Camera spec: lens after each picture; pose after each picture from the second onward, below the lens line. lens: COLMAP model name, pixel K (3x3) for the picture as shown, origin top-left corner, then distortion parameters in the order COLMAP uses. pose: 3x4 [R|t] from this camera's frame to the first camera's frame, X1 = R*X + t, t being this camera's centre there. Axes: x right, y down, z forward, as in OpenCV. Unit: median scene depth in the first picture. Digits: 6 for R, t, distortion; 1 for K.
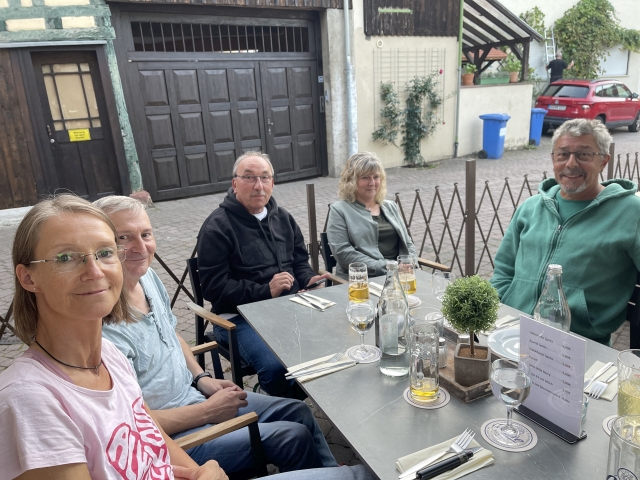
lens RADIAL K [[481.5, 0, 319.9], [0, 481.5, 238.1], [0, 0, 1]] dist [0.075390, -0.106319]
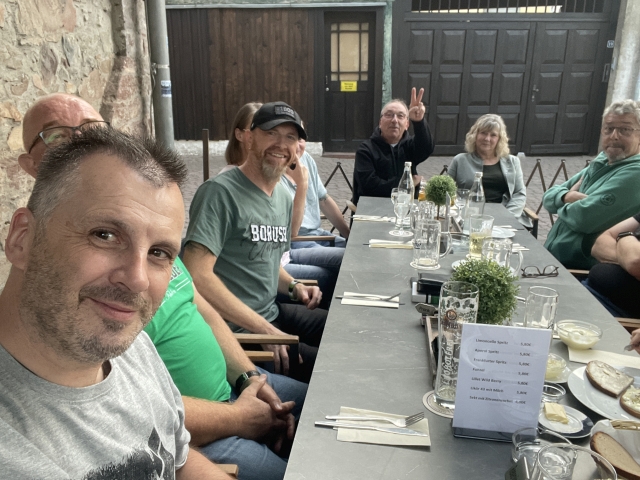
lens RADIAL K [[548.2, 0, 322.8], [0, 548.2, 231.9], [0, 0, 1]] dist [0.066859, -0.065612]
pose [[0.854144, 0.211862, -0.474924, 0.120375], [-0.197381, 0.976988, 0.080843, 0.025575], [0.481122, 0.024689, 0.876306, -0.129791]]
